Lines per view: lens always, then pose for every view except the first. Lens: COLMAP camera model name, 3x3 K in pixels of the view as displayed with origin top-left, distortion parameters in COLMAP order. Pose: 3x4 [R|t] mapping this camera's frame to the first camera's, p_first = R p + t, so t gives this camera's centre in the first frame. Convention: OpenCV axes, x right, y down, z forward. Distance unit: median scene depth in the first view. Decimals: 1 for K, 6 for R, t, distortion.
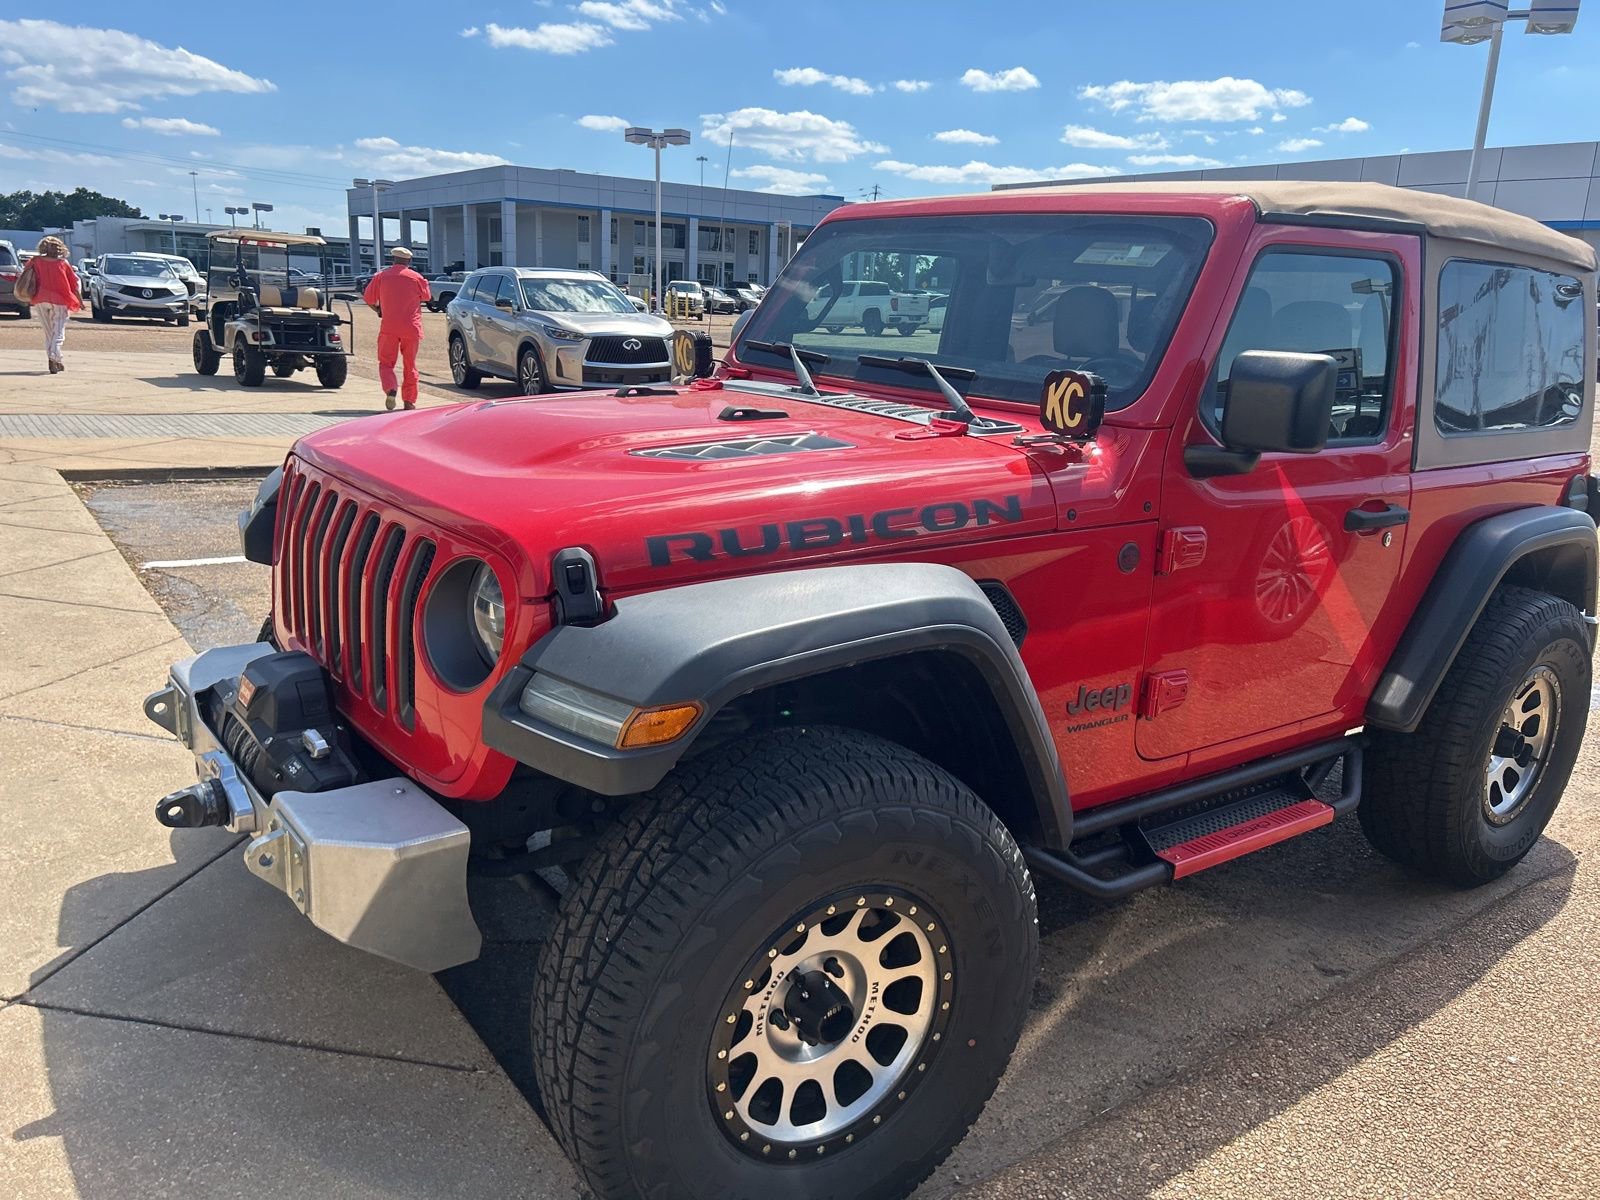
lens RADIAL K [[1204.2, 0, 797.5], [0, 1204.2, 600.9], [0, 0, 1]] dist [0.059257, -0.070529]
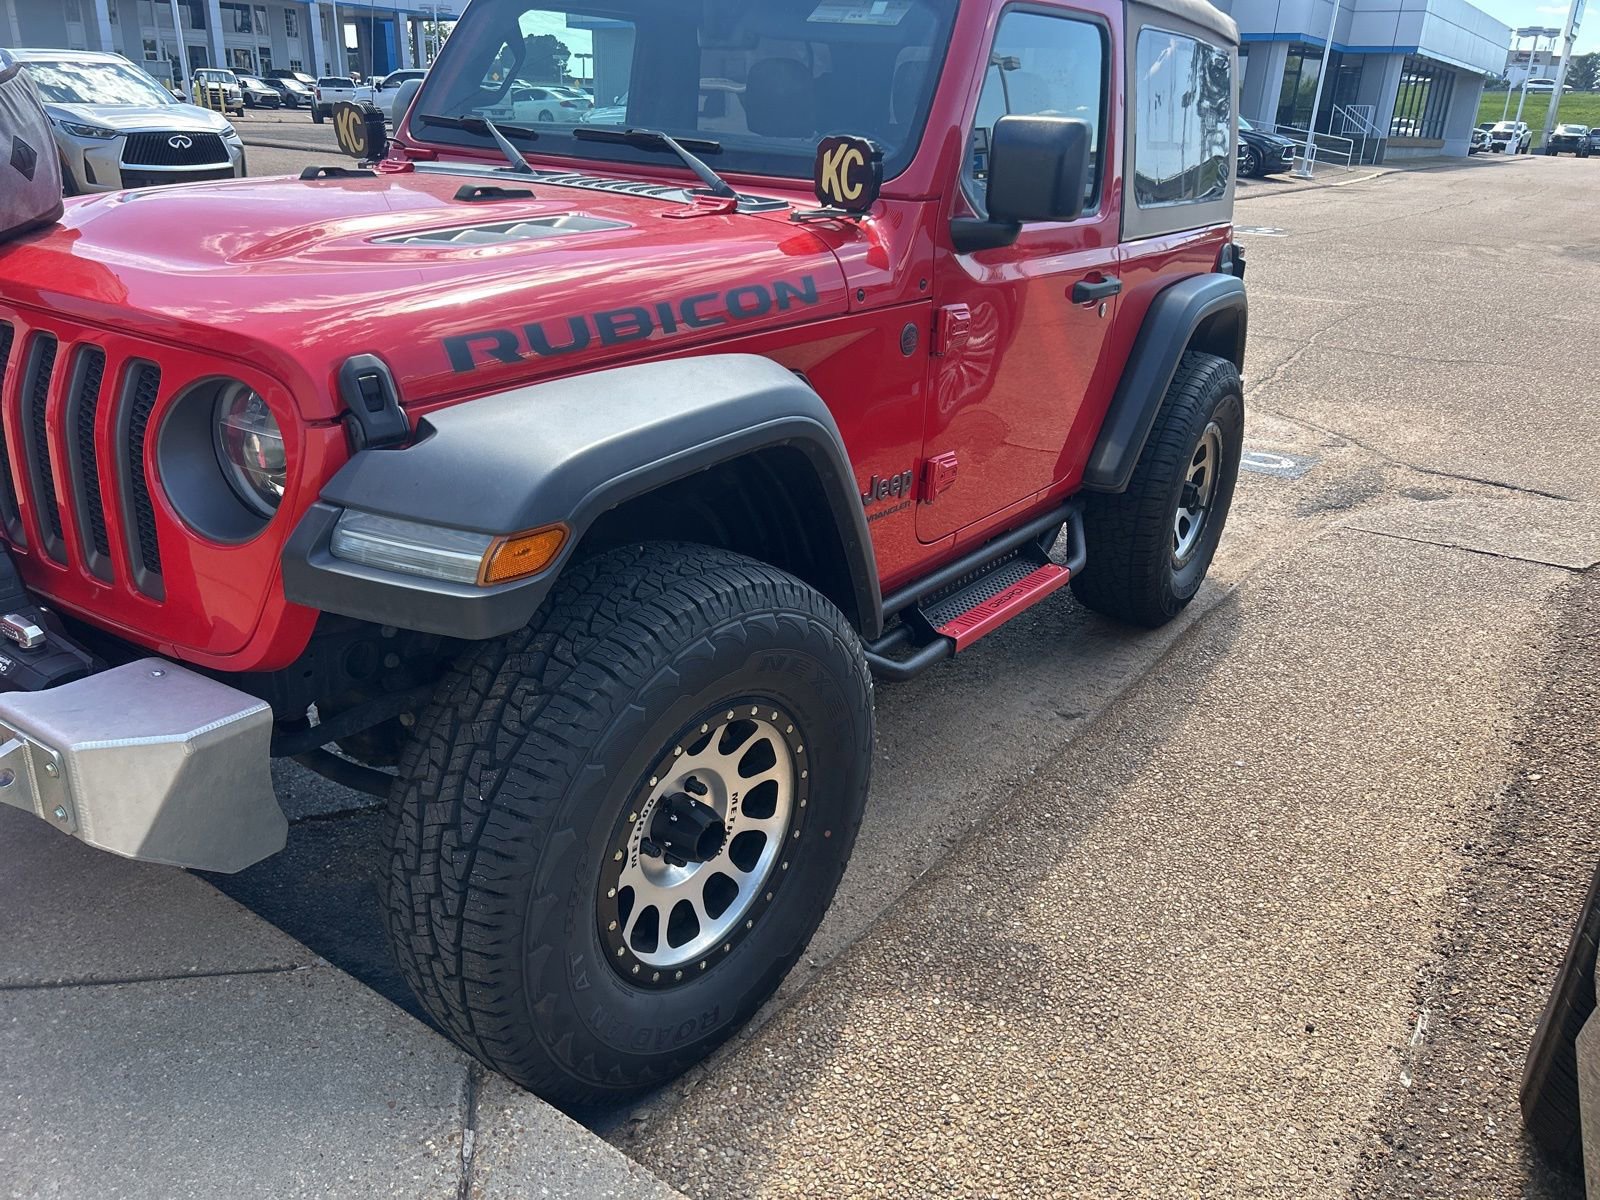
lens RADIAL K [[1204.2, 0, 805.9], [0, 1204.2, 615.8], [0, 0, 1]] dist [0.059257, -0.070529]
pose [[0.945730, -0.129451, 0.298056, -0.141949], [0.079885, 0.981695, 0.172895, 0.010007], [-0.314981, -0.139702, 0.938760, 0.083643]]
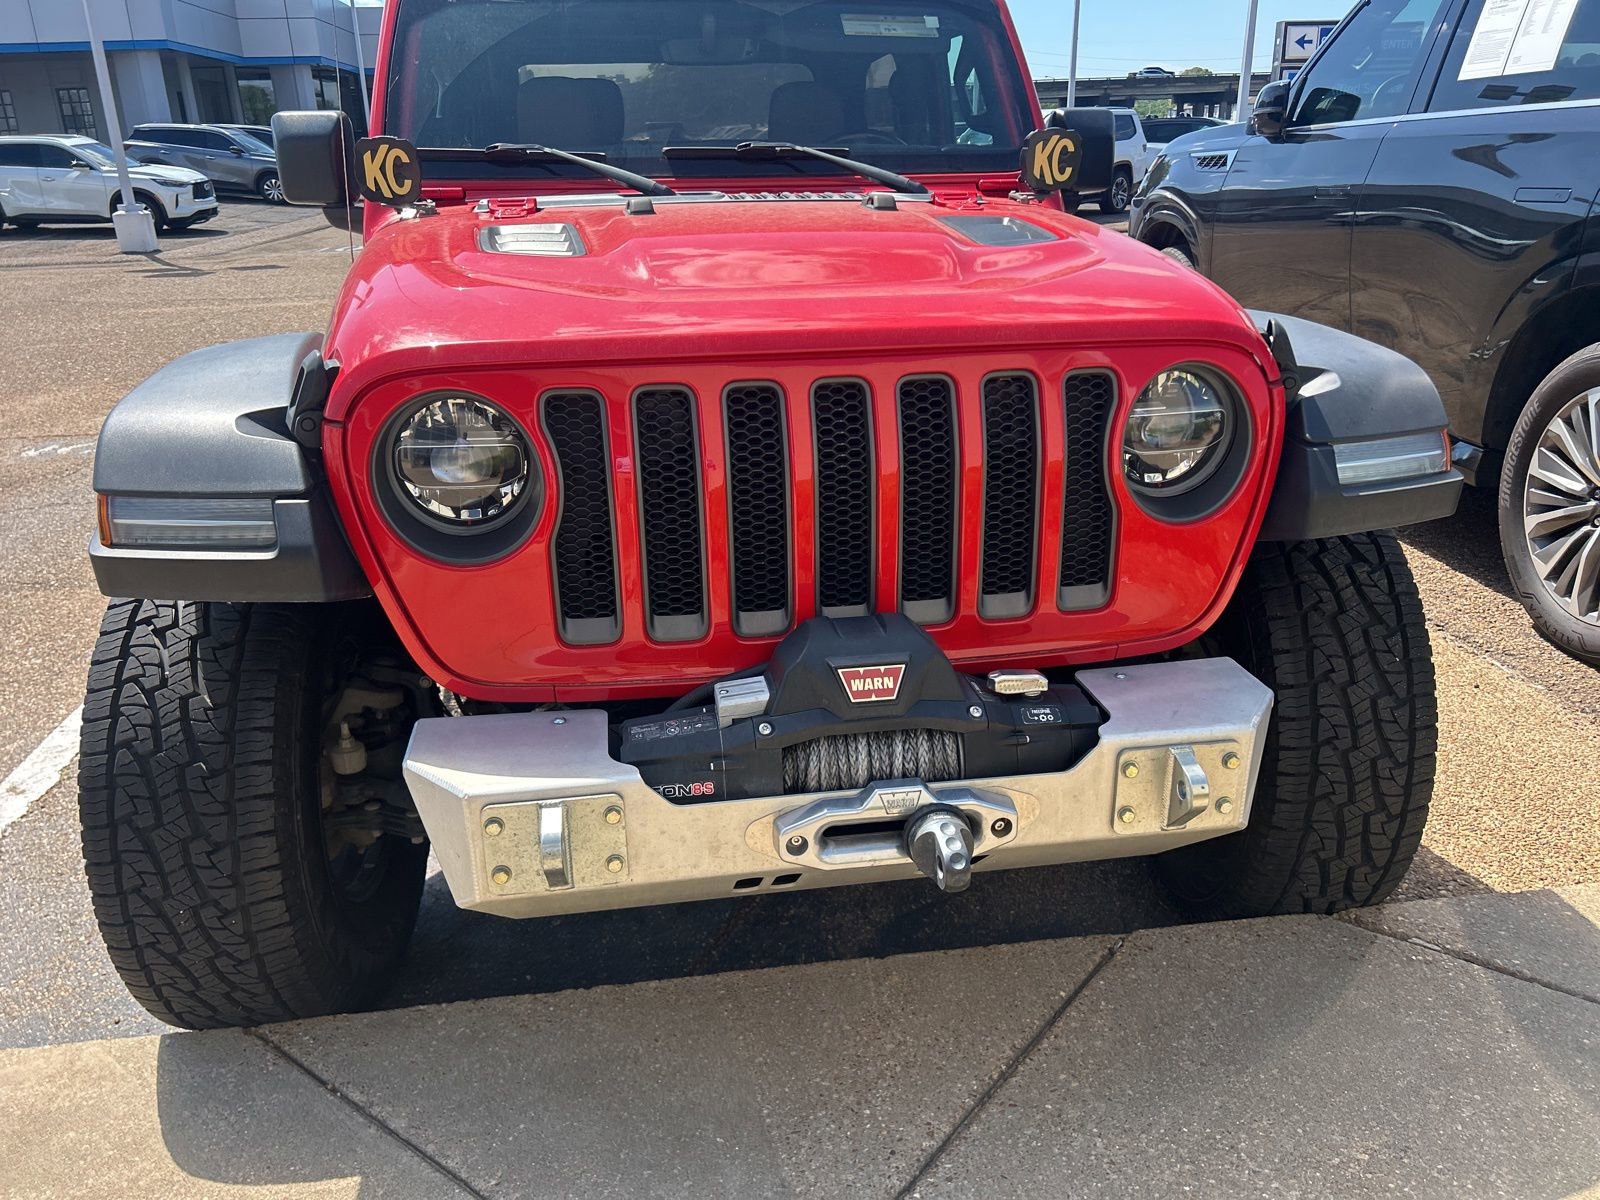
lens RADIAL K [[1204.2, 0, 811.1], [0, 1204.2, 616.0], [0, 0, 1]] dist [0.059257, -0.070529]
pose [[0.470028, -0.370395, 0.801175, -0.998822], [0.258287, 0.925677, 0.276424, -0.153066], [-0.844015, 0.077006, 0.530762, 0.683552]]
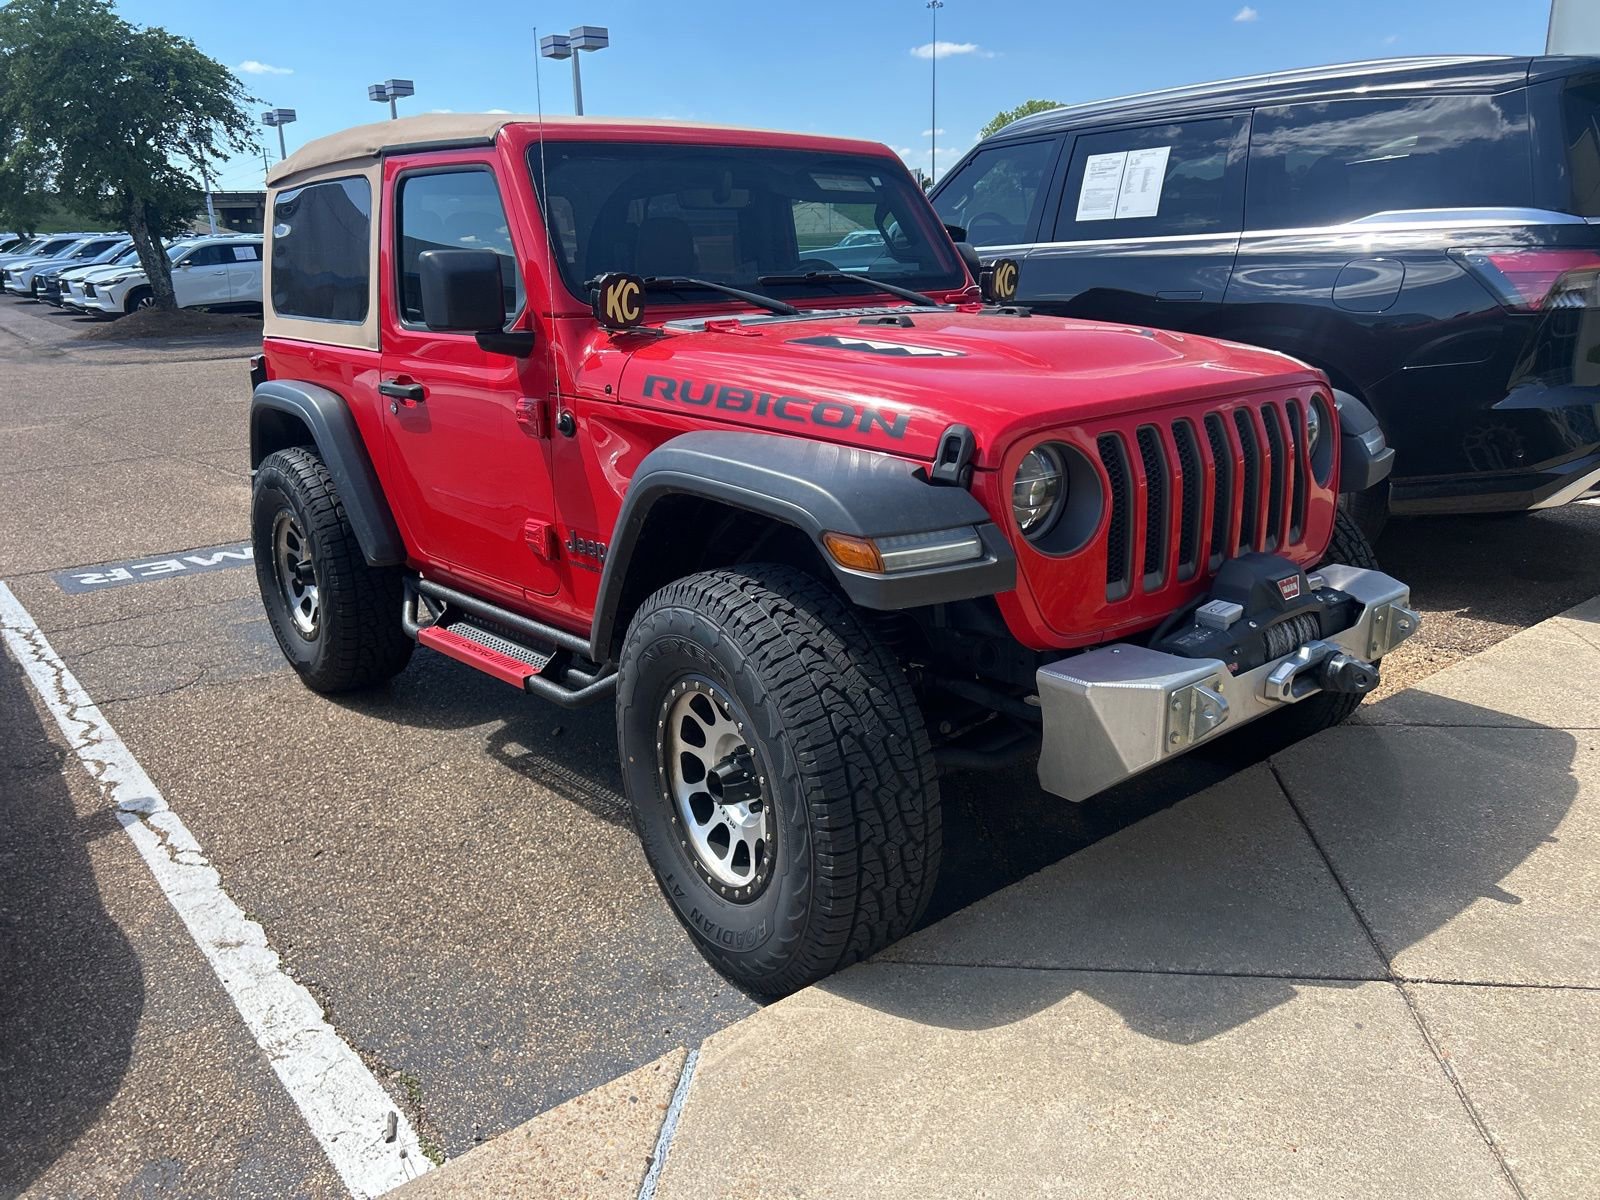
lens RADIAL K [[1204.2, 0, 810.2], [0, 1204.2, 616.3], [0, 0, 1]] dist [0.059257, -0.070529]
pose [[-0.054785, -0.339242, 0.939103, -1.505398], [0.267721, 0.901087, 0.341127, -0.405217], [-0.961938, 0.270106, 0.041456, 1.403558]]
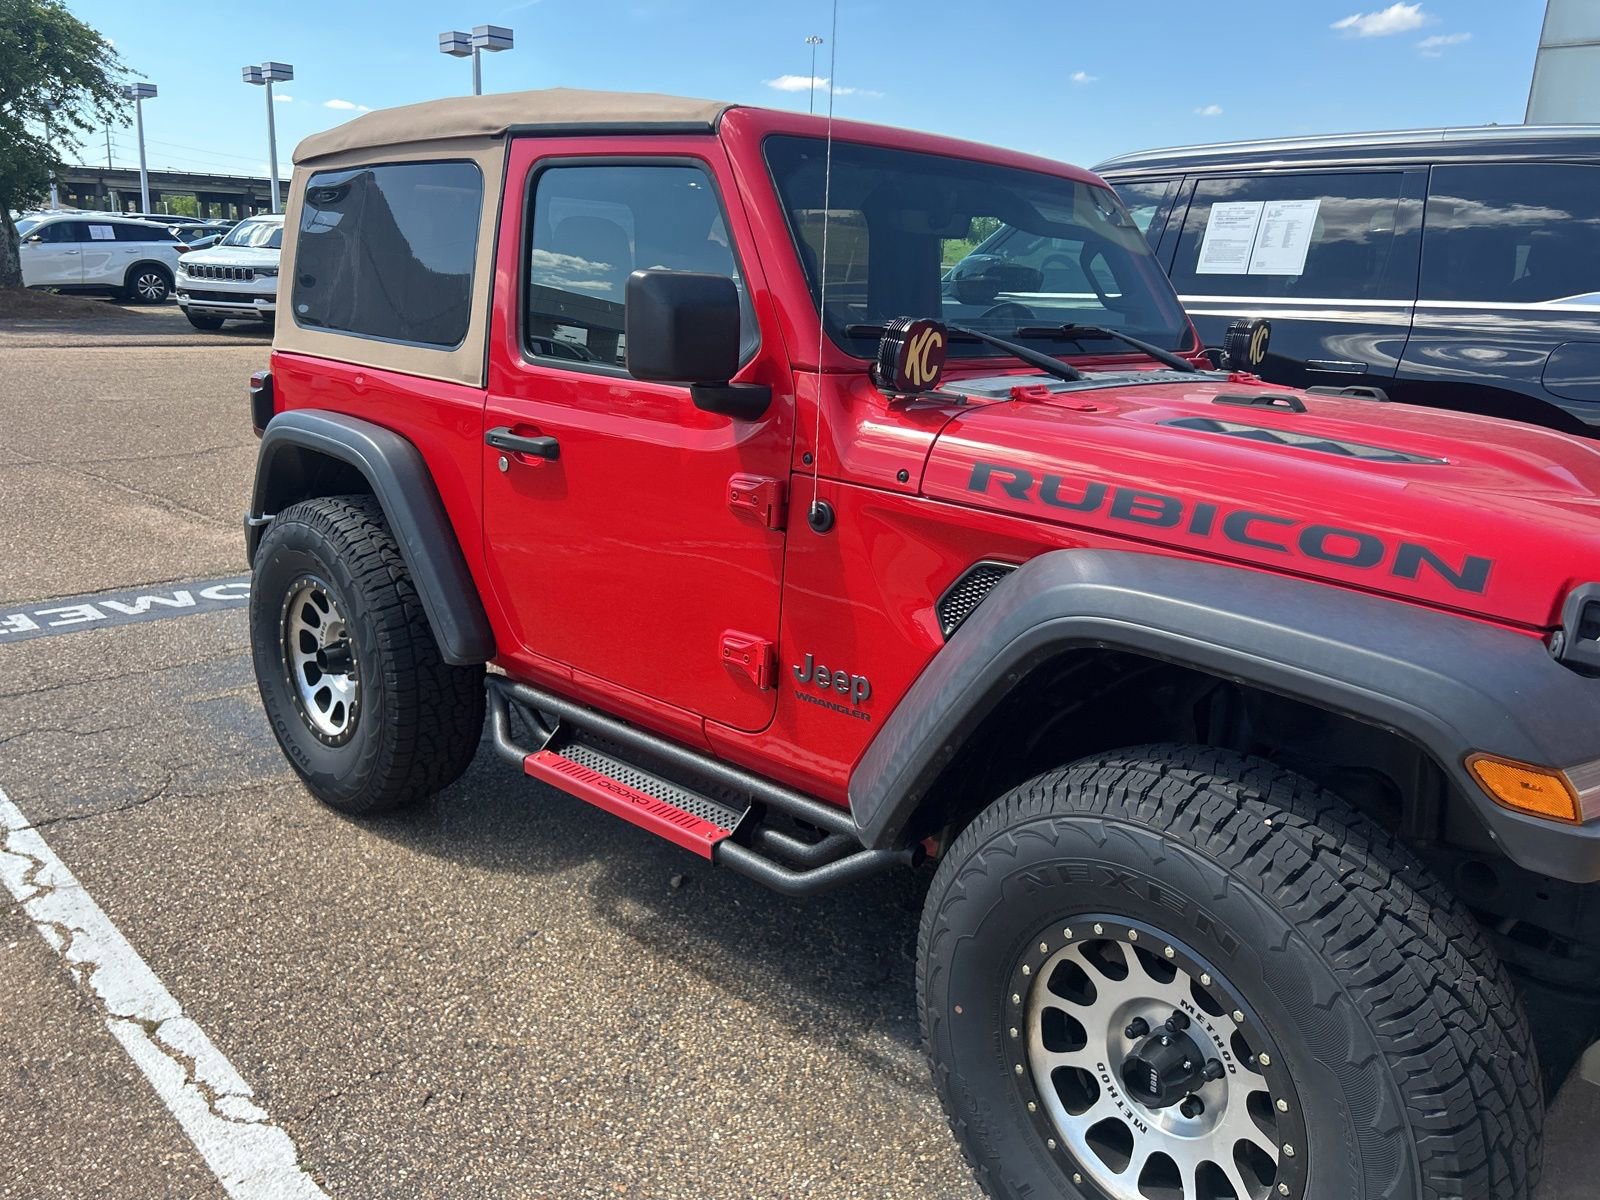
lens RADIAL K [[1204.2, 0, 813.3], [0, 1204.2, 597.2], [0, 0, 1]] dist [0.059257, -0.070529]
pose [[-0.156896, -0.312039, 0.937025, -1.093988], [0.193872, 0.920584, 0.339026, -0.485897], [-0.968399, 0.234855, -0.083940, 1.771739]]
